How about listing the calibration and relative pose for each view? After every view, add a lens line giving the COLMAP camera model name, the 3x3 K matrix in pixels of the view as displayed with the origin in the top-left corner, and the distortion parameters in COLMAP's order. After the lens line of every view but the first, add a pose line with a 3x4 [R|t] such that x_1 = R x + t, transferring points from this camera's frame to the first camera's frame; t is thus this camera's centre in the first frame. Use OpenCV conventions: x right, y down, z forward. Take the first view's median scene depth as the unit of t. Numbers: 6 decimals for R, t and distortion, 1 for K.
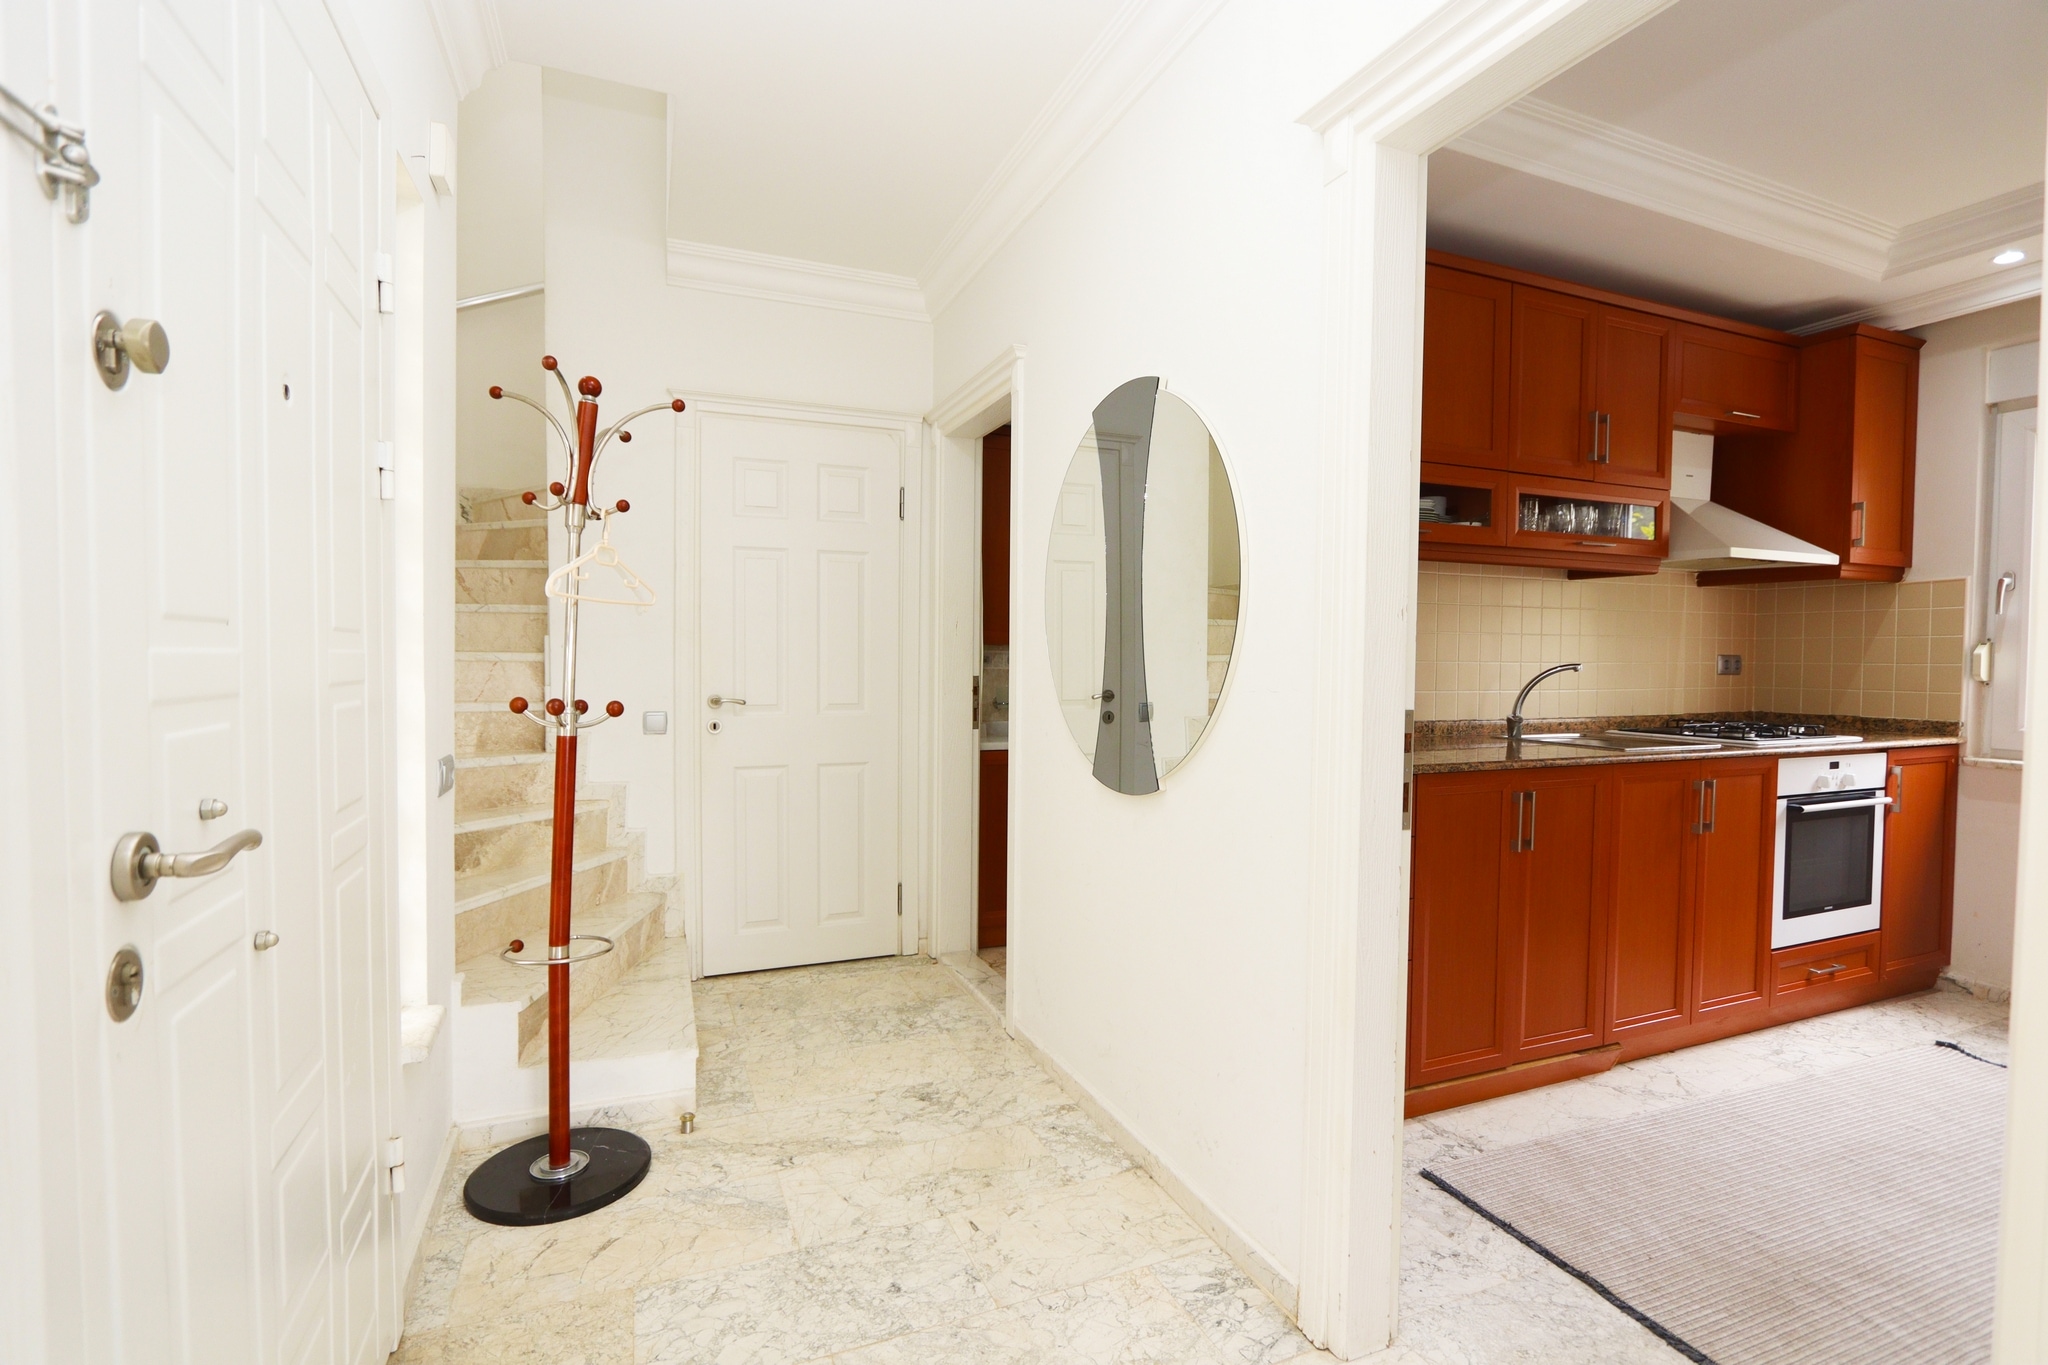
lens RADIAL K [[945.9, 0, 1023.6], [0, 945.9, 688.1], [0, 0, 1]] dist [-0.015186, 0.001278]
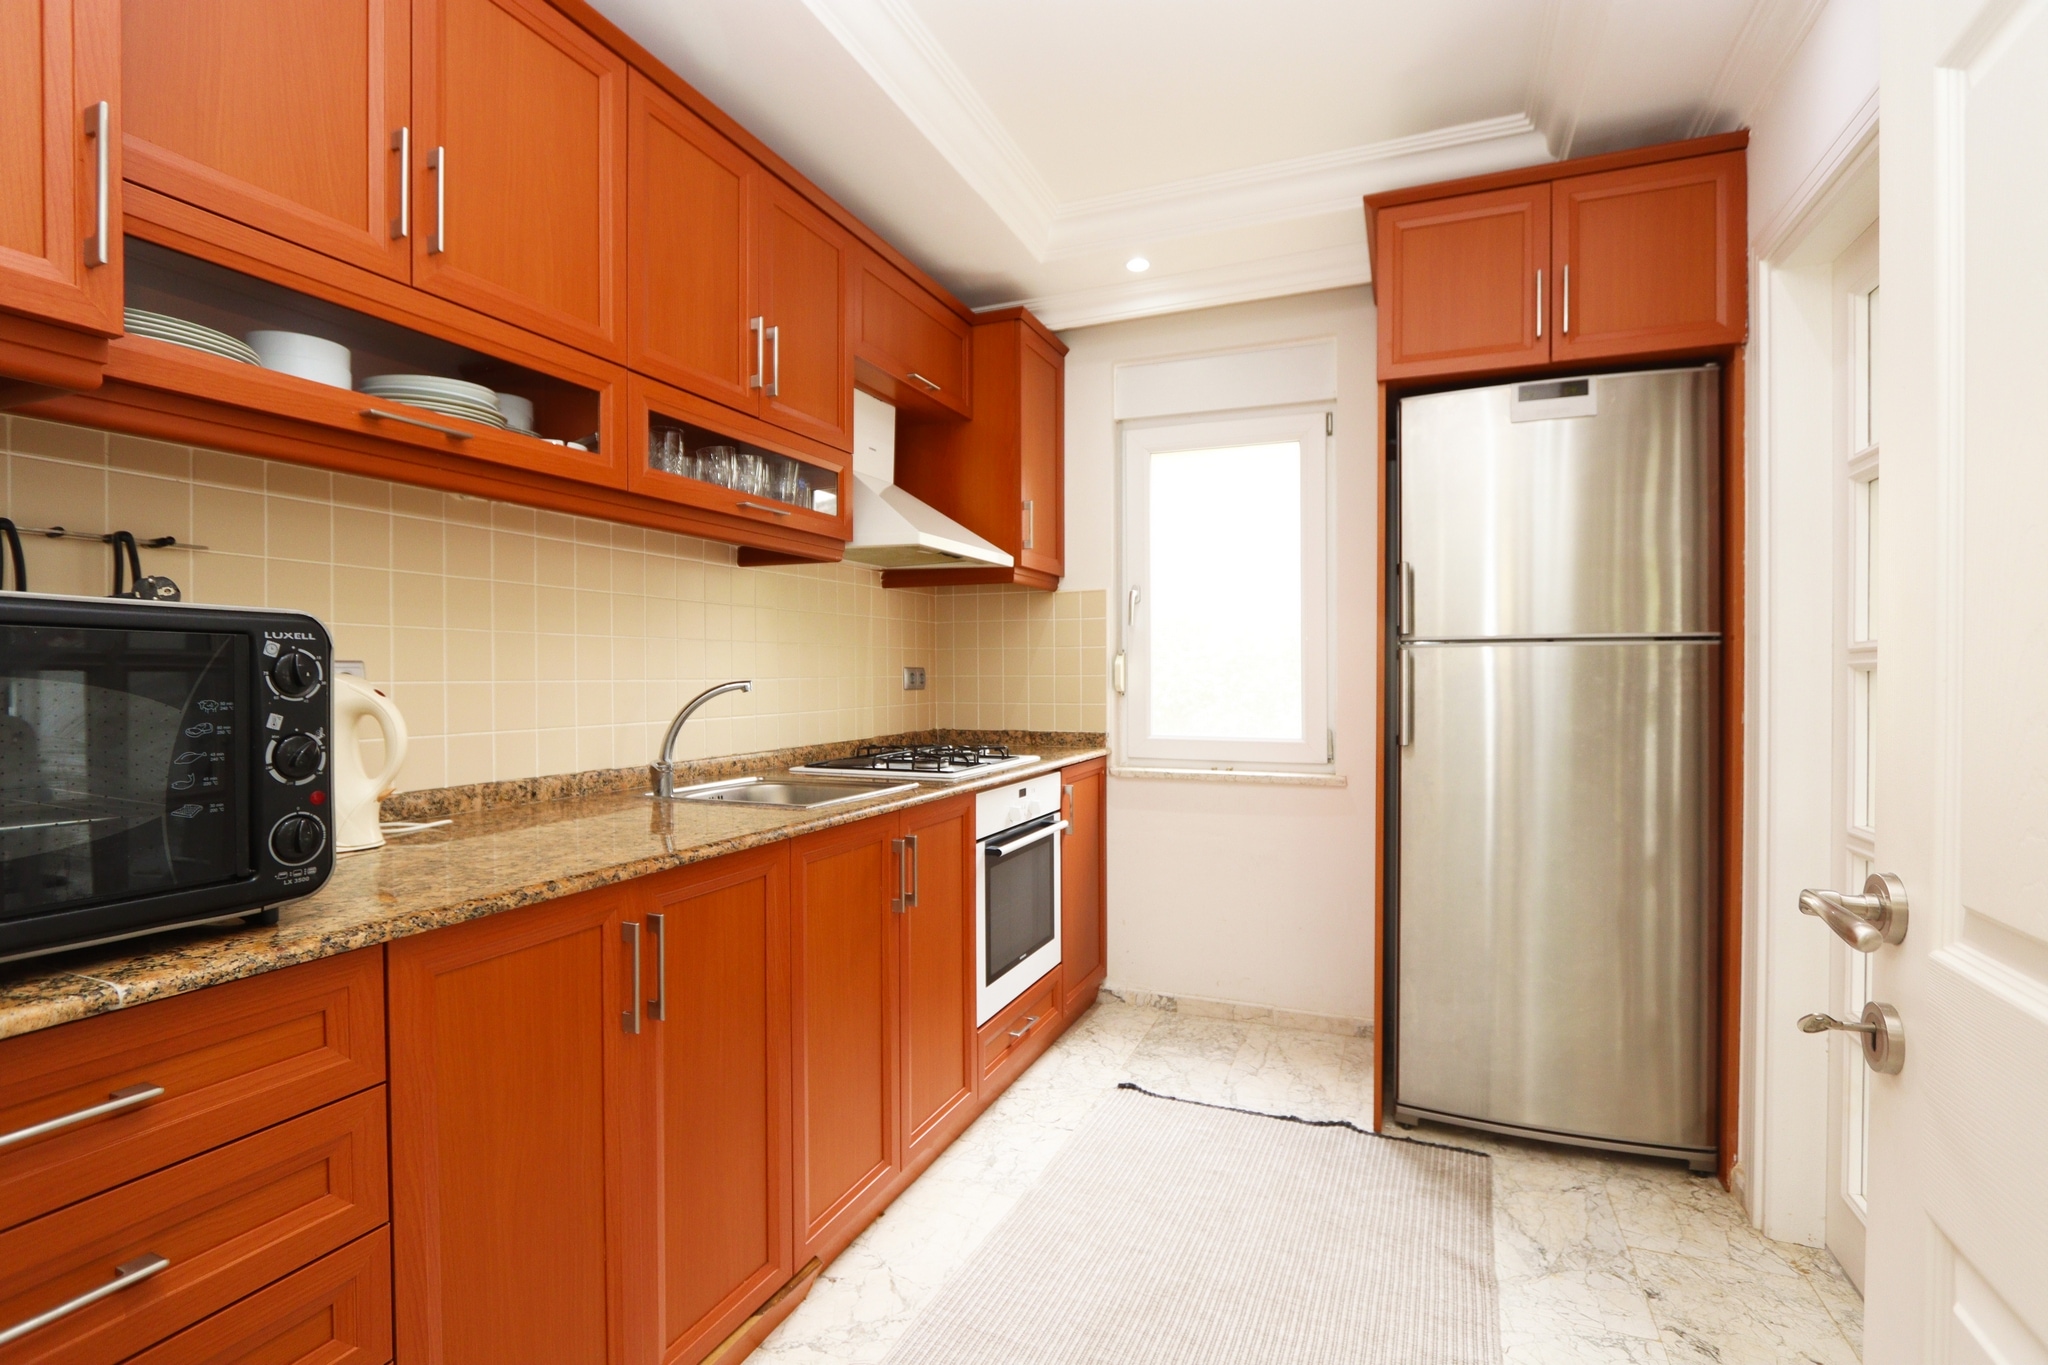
lens RADIAL K [[945.9, 0, 1023.6], [0, 945.9, 688.1], [0, 0, 1]] dist [-0.015186, 0.001278]
pose [[0.712071, -0.020214, 0.701816, 0.241965], [0.032103, 0.999477, -0.003785, -0.011148], [-0.701373, 0.025225, 0.712348, 0.356434]]
